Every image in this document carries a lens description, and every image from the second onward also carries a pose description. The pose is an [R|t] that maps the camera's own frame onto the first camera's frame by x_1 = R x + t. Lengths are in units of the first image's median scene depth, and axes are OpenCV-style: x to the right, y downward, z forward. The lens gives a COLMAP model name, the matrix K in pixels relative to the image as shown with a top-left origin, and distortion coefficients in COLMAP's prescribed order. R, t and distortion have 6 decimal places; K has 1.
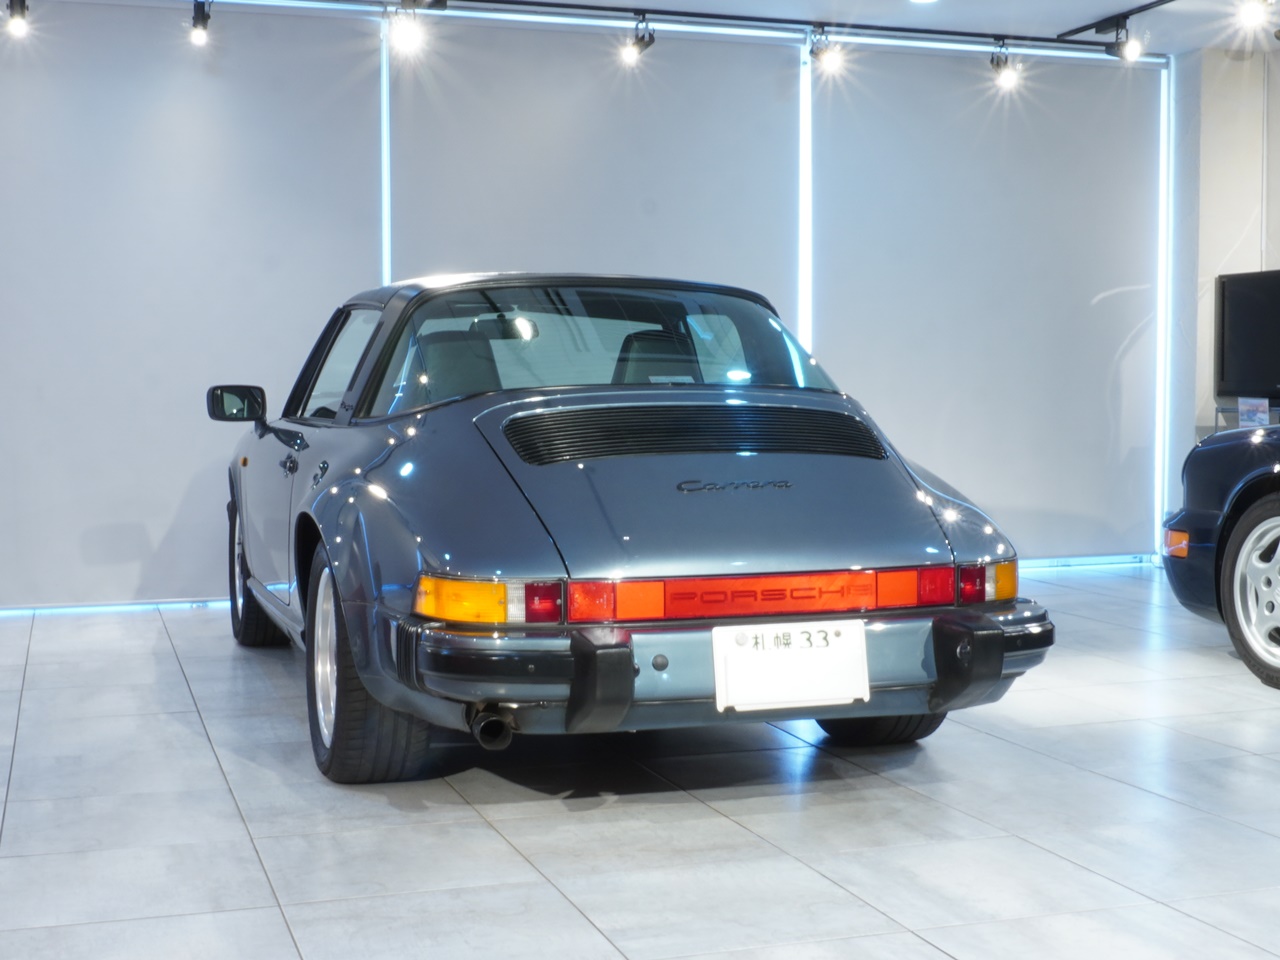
lens RADIAL K [[1220.8, 0, 512.9], [0, 1220.8, 480.2], [0, 0, 1]] dist [-0.018981, -0.006466]
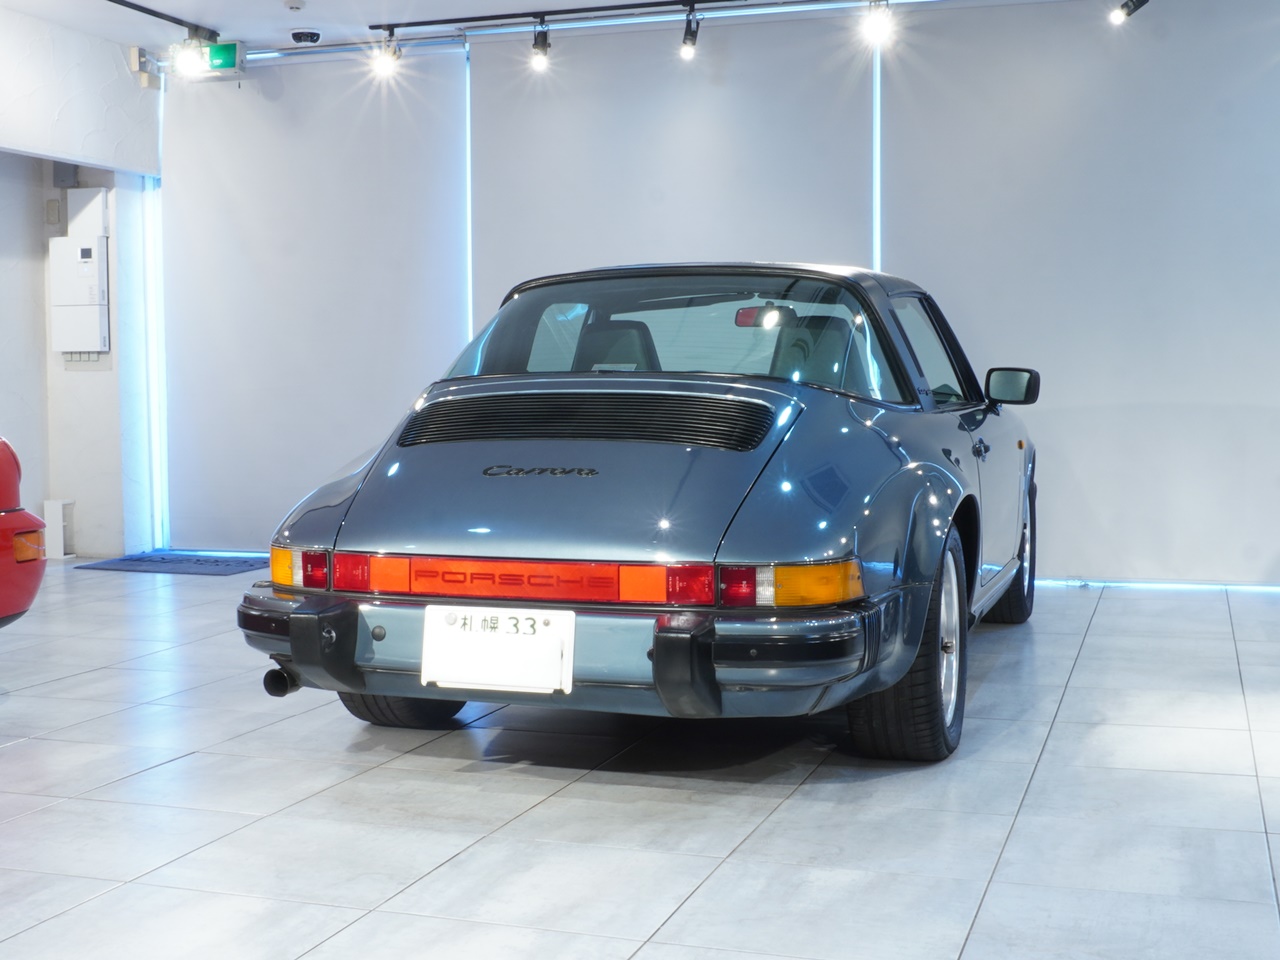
lens RADIAL K [[1174.3, 0, 637.9], [0, 1174.3, 463.5], [0, 0, 1]] dist [-0.047617, -0.000162]
pose [[0.899936, 0.030615, -0.434947, 0.745572], [-0.029871, 0.999517, 0.008547, -0.014526], [0.434998, 0.005301, 0.900416, 0.167506]]
